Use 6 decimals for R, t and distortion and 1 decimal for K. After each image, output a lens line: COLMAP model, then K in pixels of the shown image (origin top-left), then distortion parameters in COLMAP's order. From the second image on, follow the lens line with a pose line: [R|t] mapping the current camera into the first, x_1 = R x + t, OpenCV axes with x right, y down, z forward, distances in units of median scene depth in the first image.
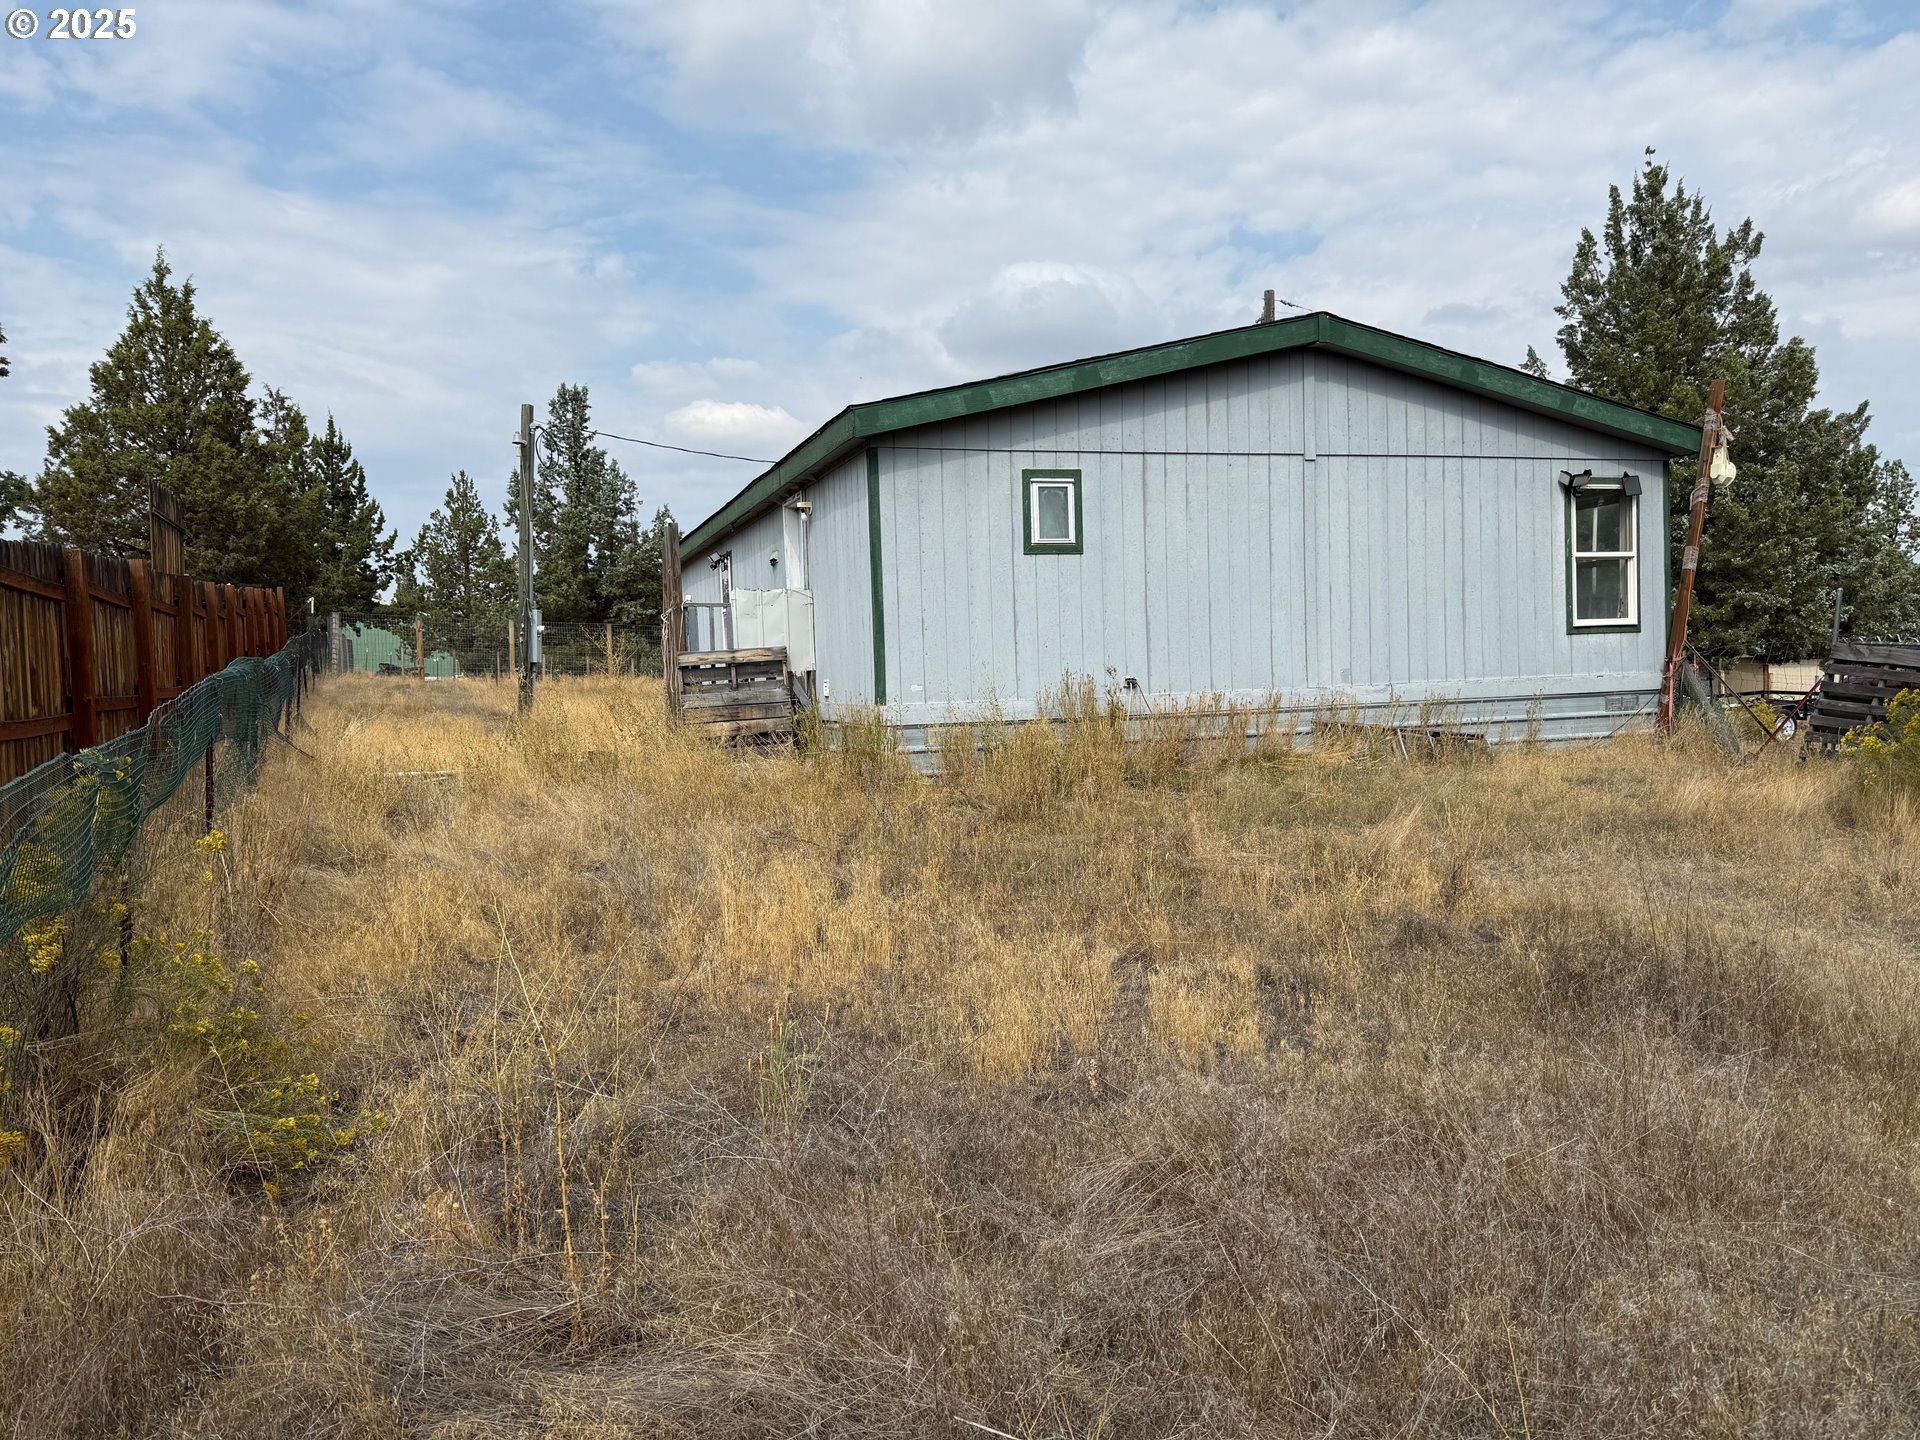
lens RADIAL K [[1362.9, 0, 965.9], [0, 1362.9, 728.6], [0, 0, 1]] dist [0.115470, -0.195286]
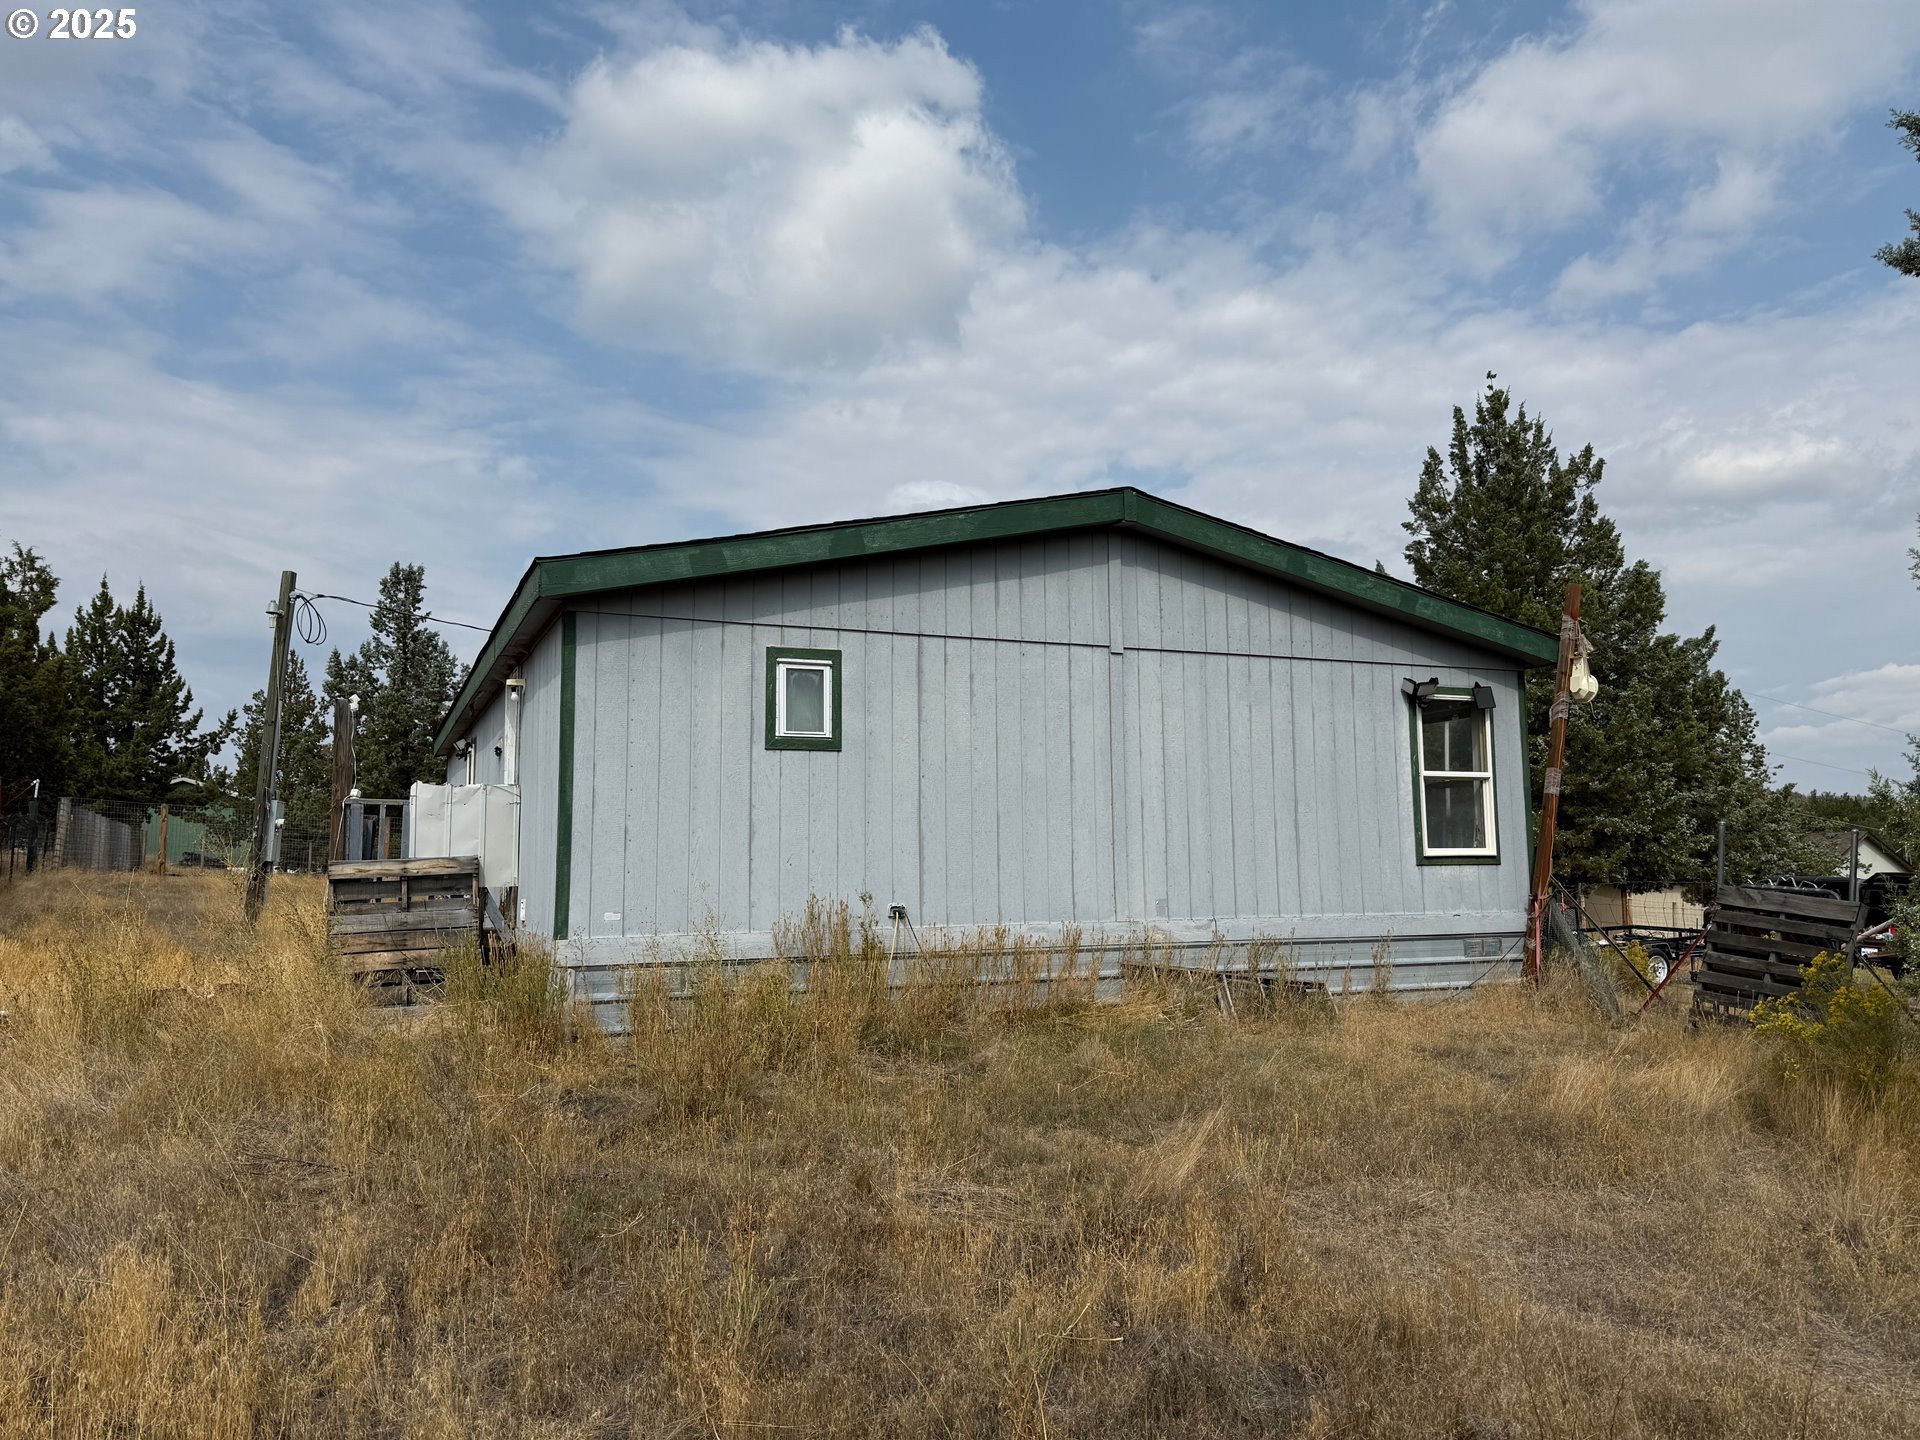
lens RADIAL K [[1338.9, 0, 952.3], [0, 1338.9, 726.9], [0, 0, 1]] dist [0.173385, -0.363325]
pose [[0.996814, 0.032349, 0.072906, 0.085375], [-0.021308, 0.988844, -0.147420, -0.023241], [-0.076862, 0.145397, 0.986383, 0.182621]]
